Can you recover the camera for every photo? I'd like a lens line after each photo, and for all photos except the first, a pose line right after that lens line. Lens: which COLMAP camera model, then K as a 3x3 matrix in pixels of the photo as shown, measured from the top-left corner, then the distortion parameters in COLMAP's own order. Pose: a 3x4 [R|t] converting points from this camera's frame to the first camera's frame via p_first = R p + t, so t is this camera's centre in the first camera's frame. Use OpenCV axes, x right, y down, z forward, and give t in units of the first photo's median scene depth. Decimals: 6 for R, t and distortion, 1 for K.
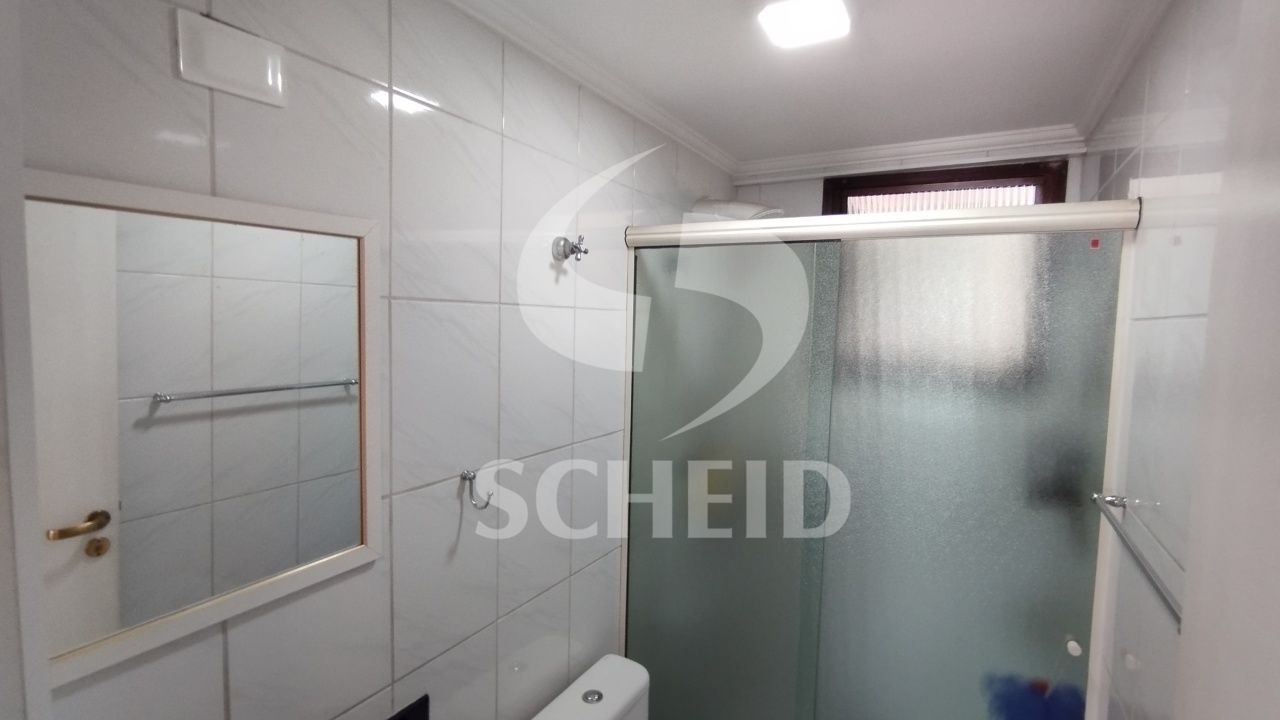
lens RADIAL K [[590.8, 0, 670.2], [0, 590.8, 364.0], [0, 0, 1]] dist [-0.004928, -0.001845]
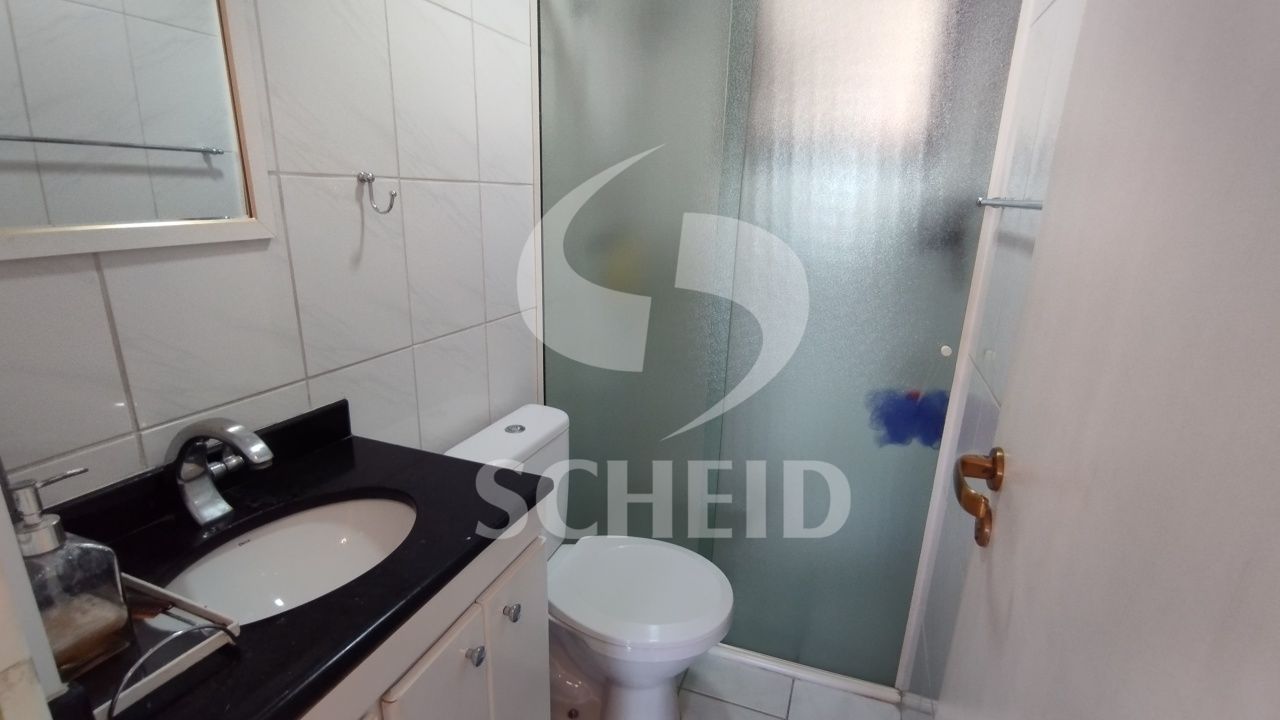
lens RADIAL K [[590.8, 0, 670.2], [0, 590.8, 364.0], [0, 0, 1]] dist [-0.004928, -0.001845]
pose [[0.987801, -0.030221, 0.152761, -0.019213], [-0.004141, 0.975543, 0.219770, 0.250173], [-0.155667, -0.217721, 0.963517, -0.027634]]
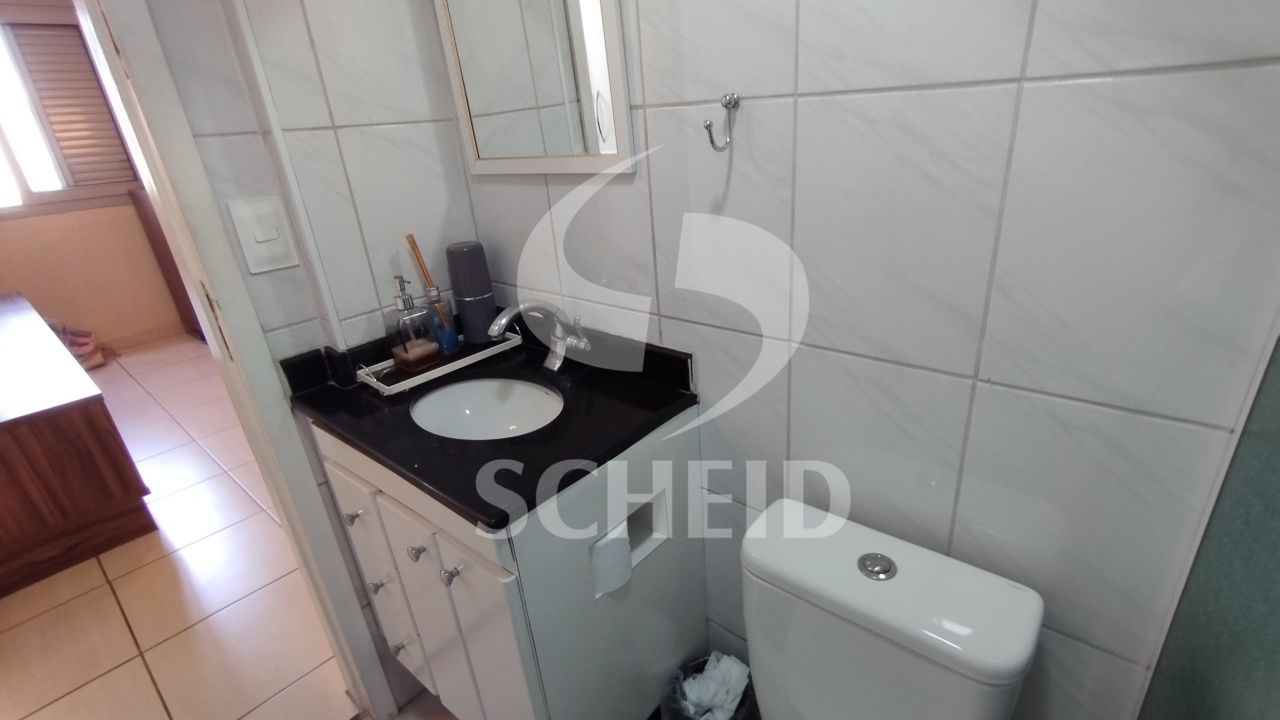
lens RADIAL K [[590.8, 0, 670.2], [0, 590.8, 364.0], [0, 0, 1]] dist [-0.004928, -0.001845]
pose [[-0.194656, 0.374965, -0.906372, 0.392482], [-0.010543, 0.923194, 0.384189, 0.193086], [0.980815, 0.084340, -0.175752, 1.006644]]
